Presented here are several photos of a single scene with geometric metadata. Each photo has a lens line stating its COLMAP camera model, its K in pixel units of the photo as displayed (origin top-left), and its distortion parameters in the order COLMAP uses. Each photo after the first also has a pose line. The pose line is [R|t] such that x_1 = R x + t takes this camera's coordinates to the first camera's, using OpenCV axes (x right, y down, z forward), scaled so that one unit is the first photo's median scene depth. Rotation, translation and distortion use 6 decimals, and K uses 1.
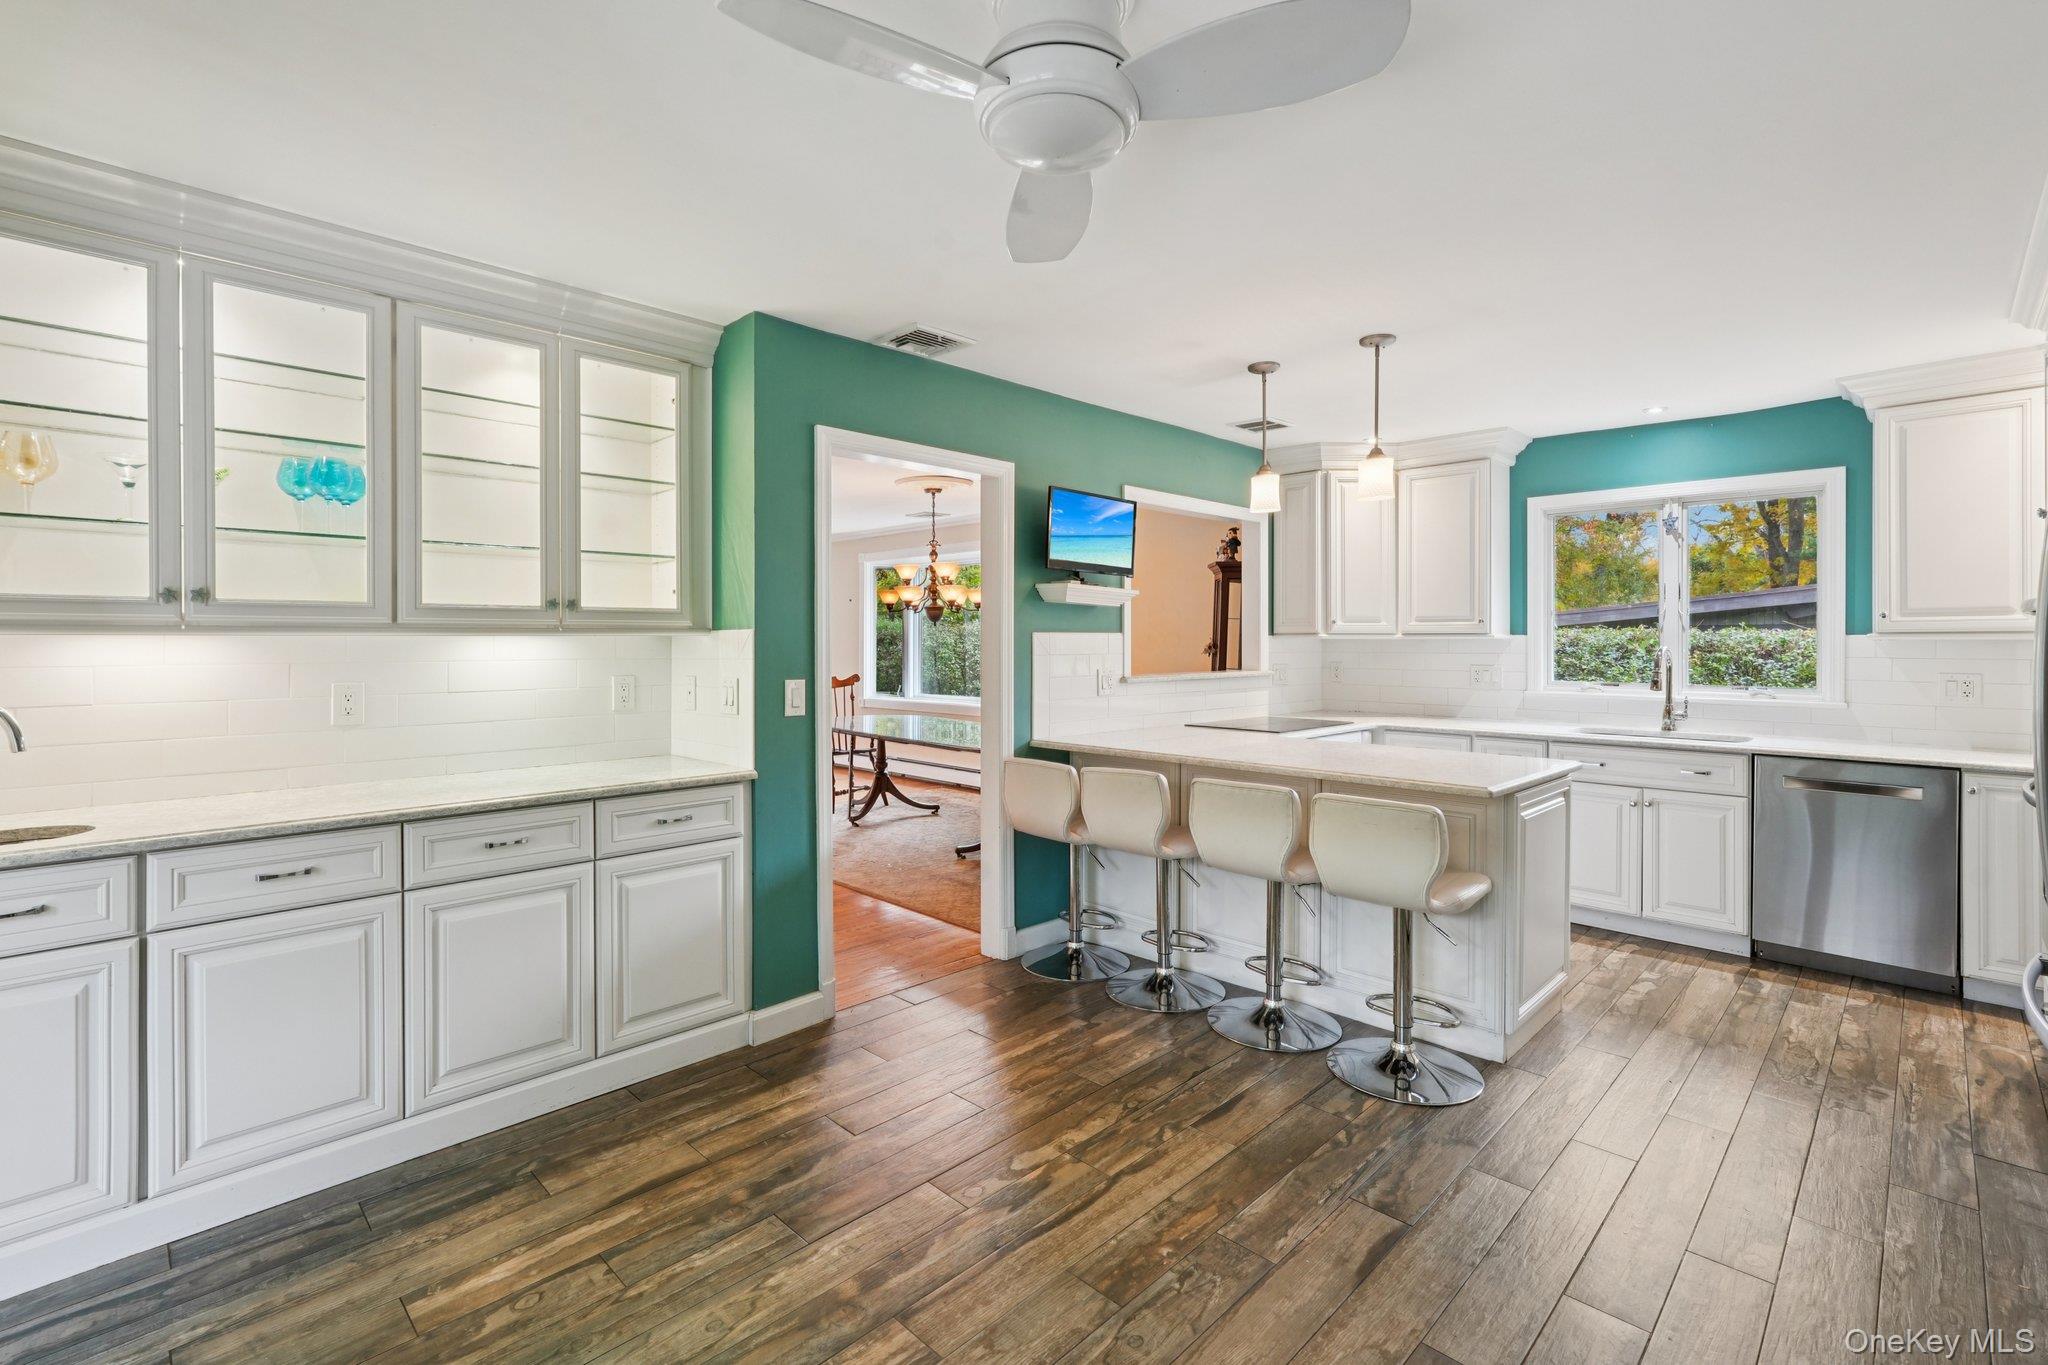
lens RADIAL K [[922.6, 0, 1025.9], [0, 922.6, 638.4], [0, 0, 1]] dist [-0.007637, 0.007027]
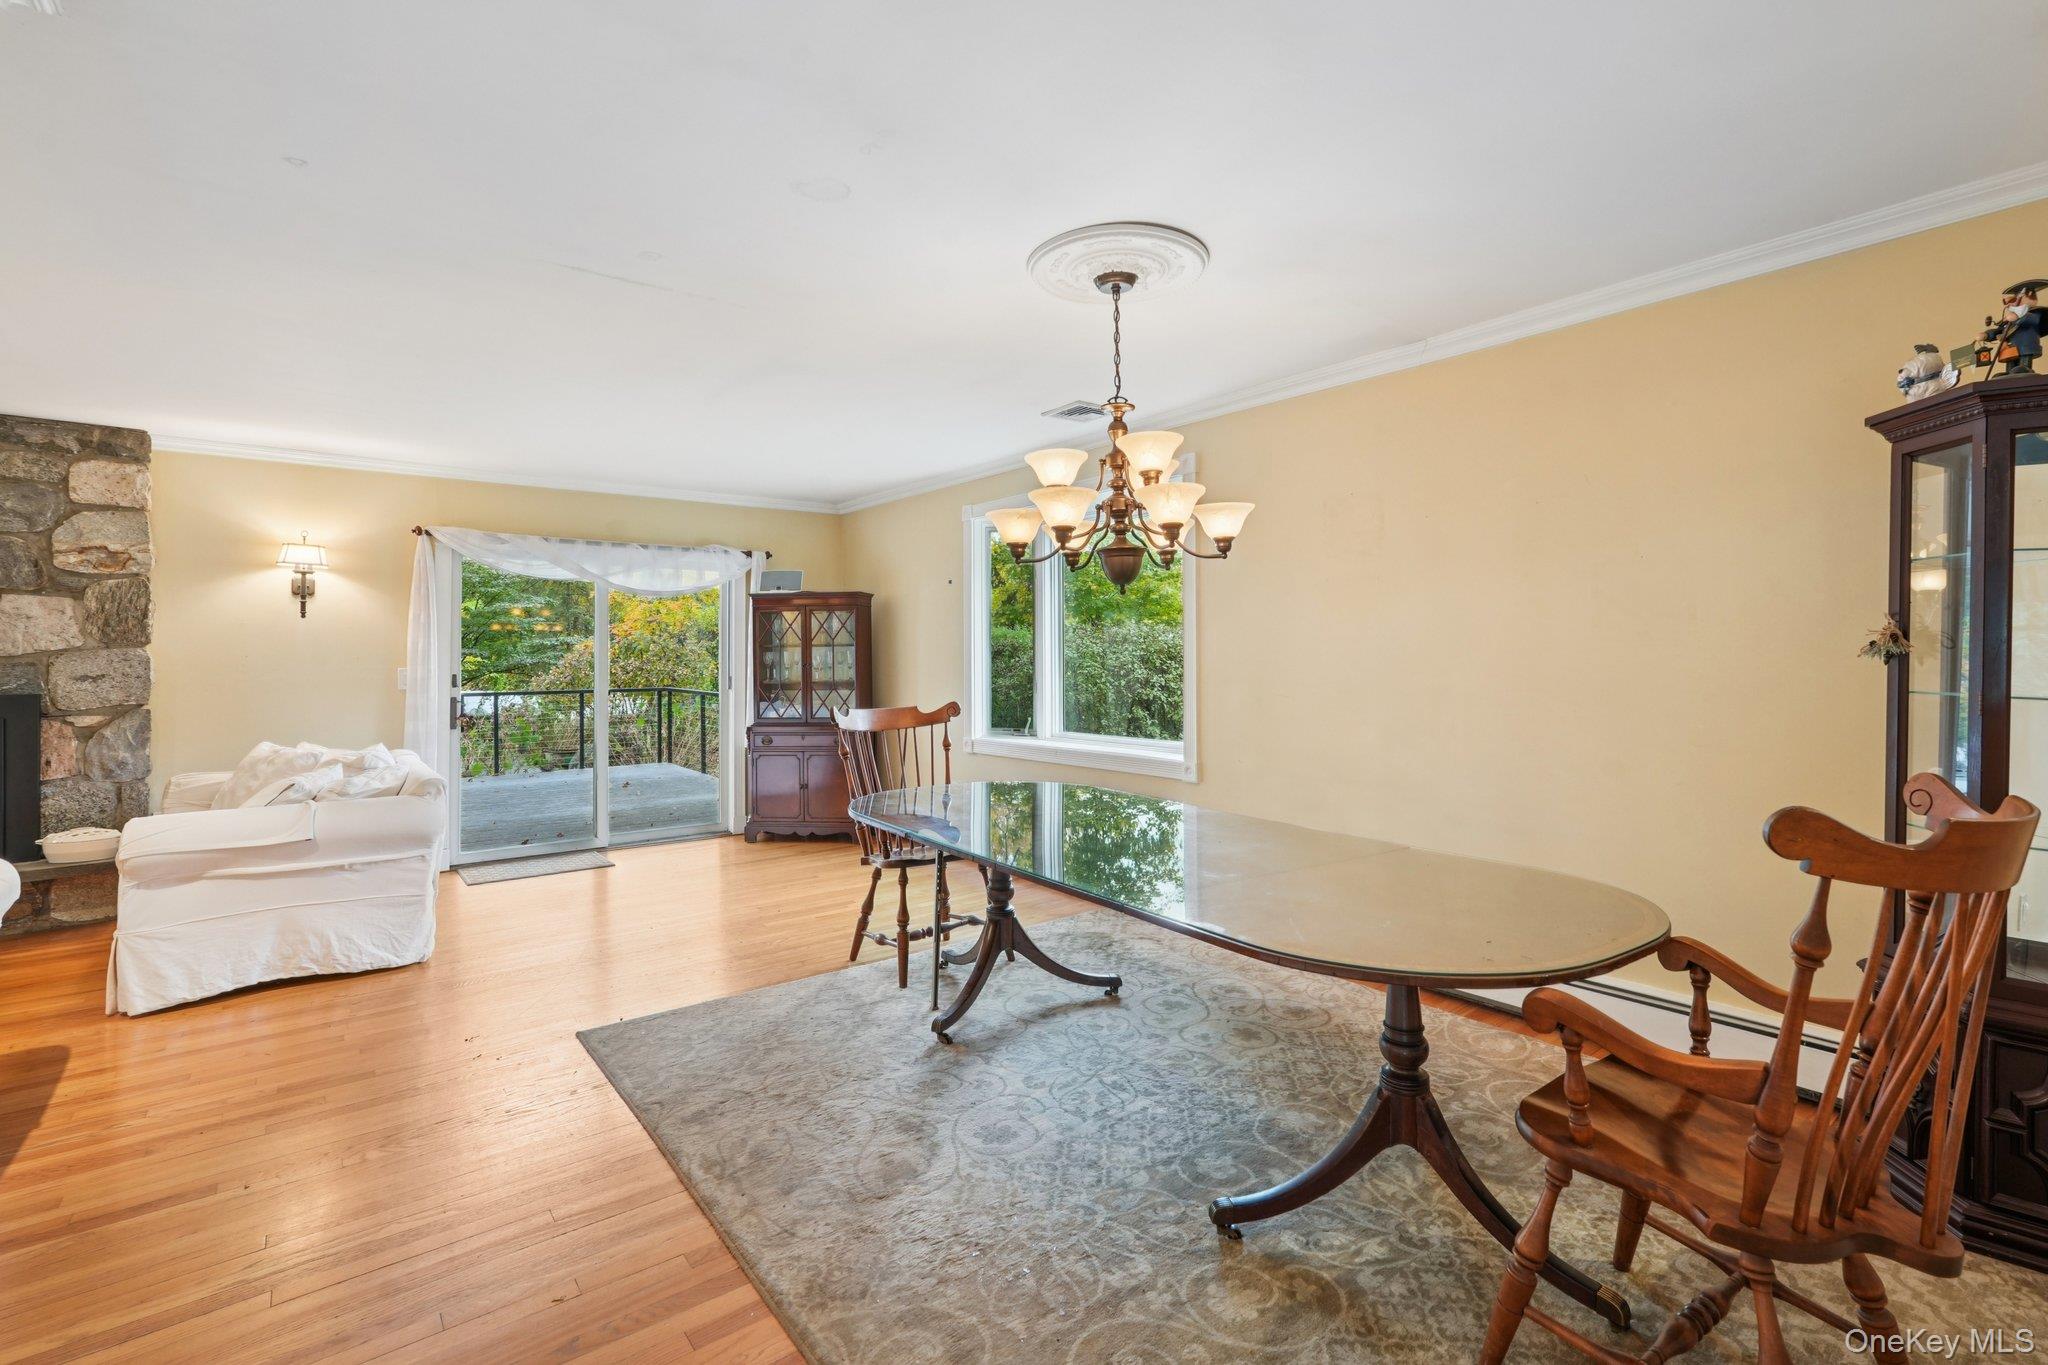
lens RADIAL K [[922.6, 0, 1025.9], [0, 922.6, 638.4], [0, 0, 1]] dist [-0.007637, 0.007027]
pose [[0.992189, -0.007733, -0.124505, -0.152825], [0.005228, 0.999778, -0.020431, 0.026139], [0.124635, 0.019620, 0.992009, 0.969566]]
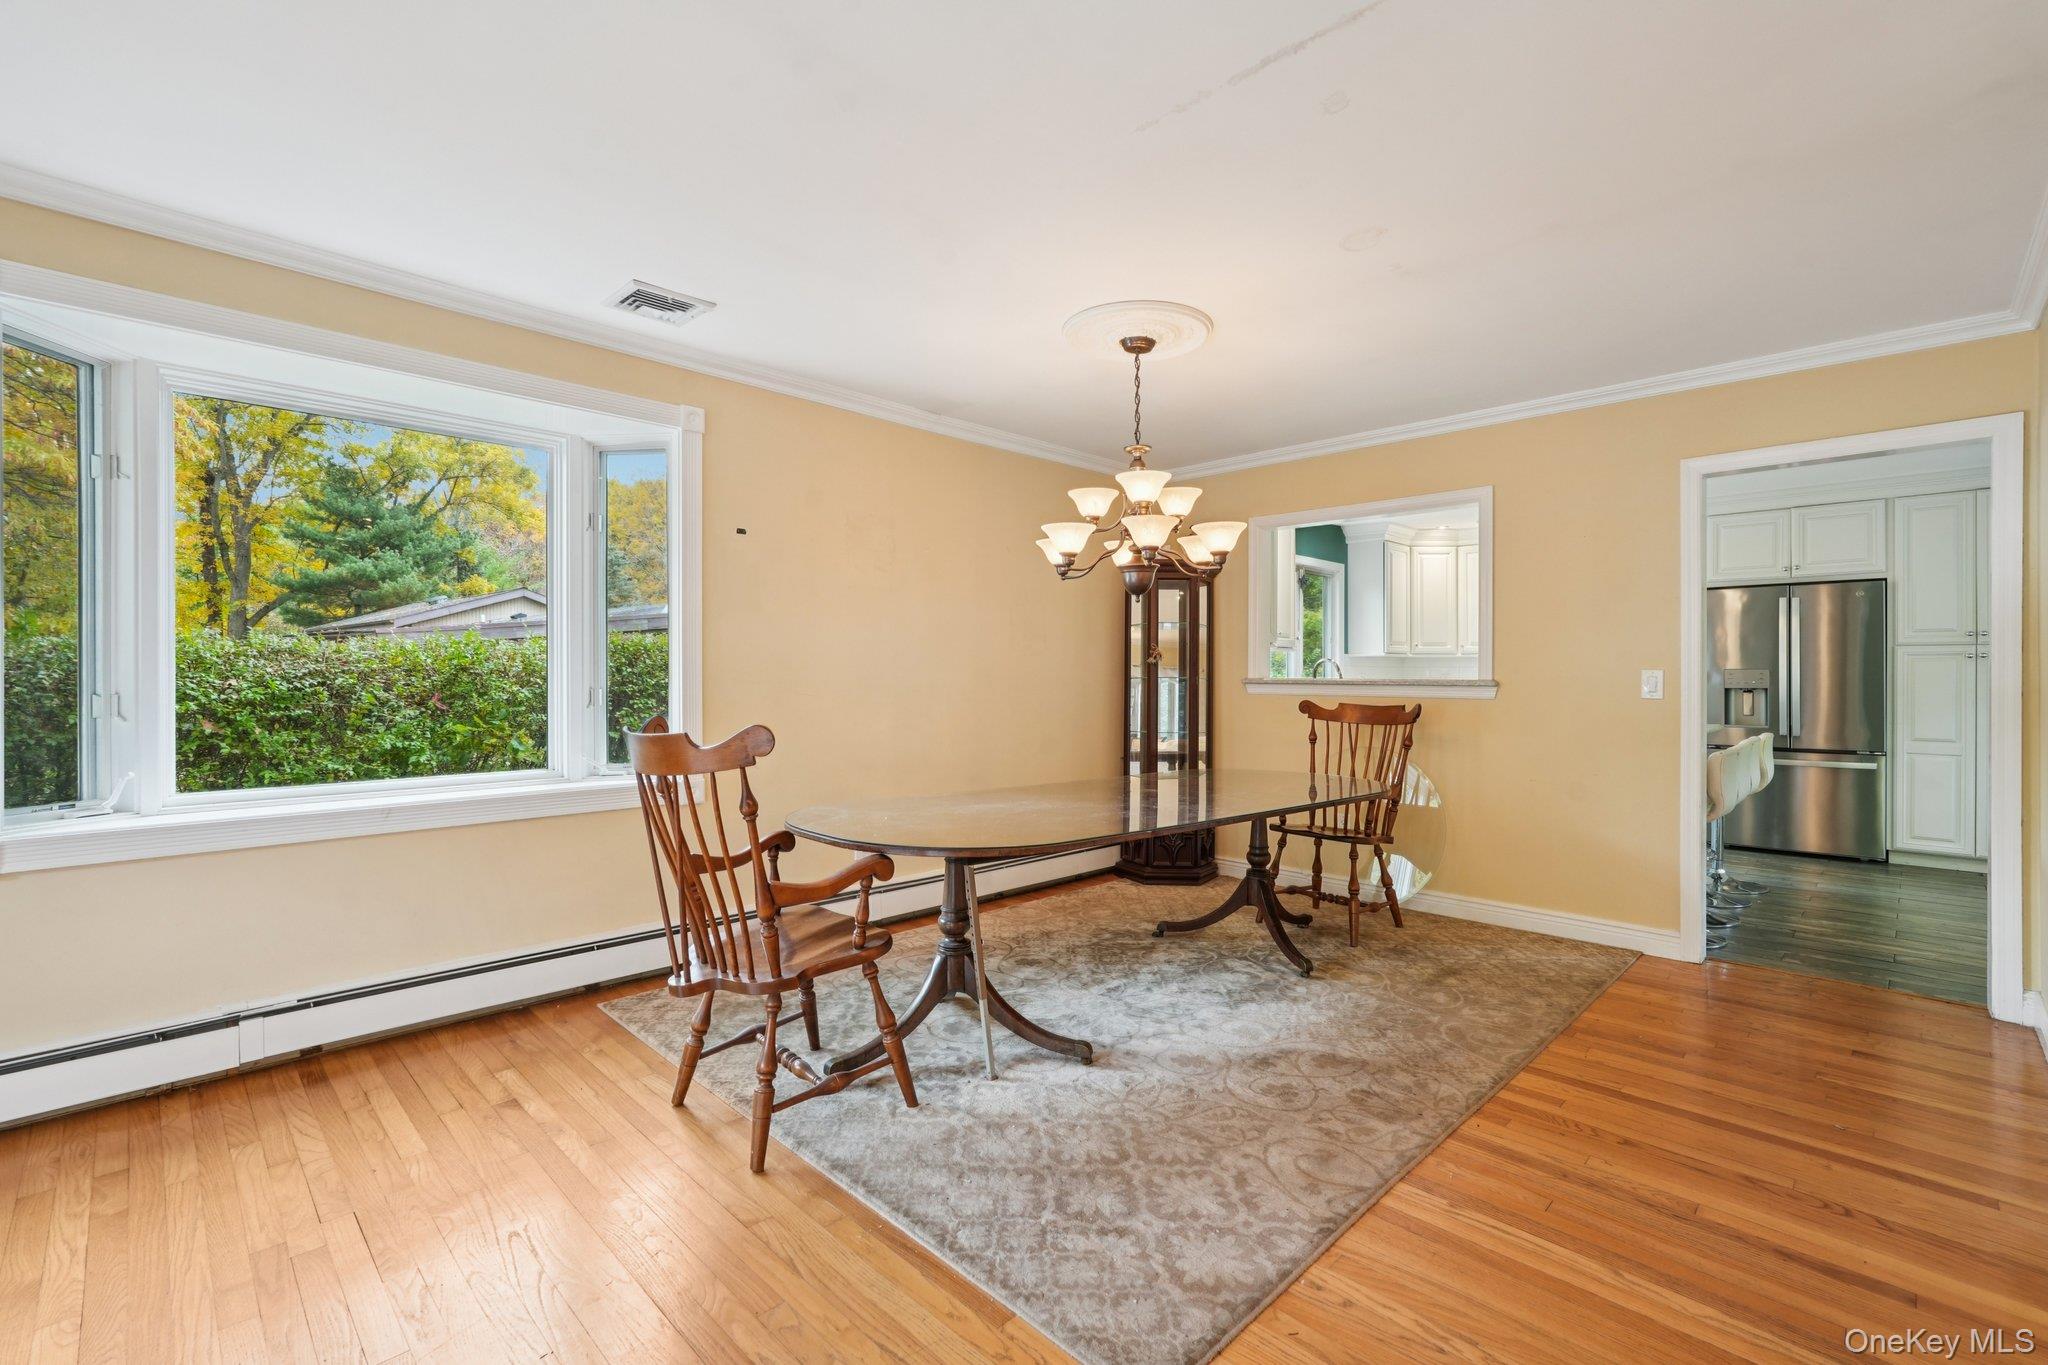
lens RADIAL K [[904.8, 0, 1031.1], [0, 904.8, 679.1], [0, 0, 1]] dist [-0.008458, 0.006048]
pose [[-0.003456, -0.002557, 0.999991, -1.051655], [-0.005688, 0.999981, 0.002537, 0.051006], [-0.999978, -0.005679, -0.003471, 1.810998]]
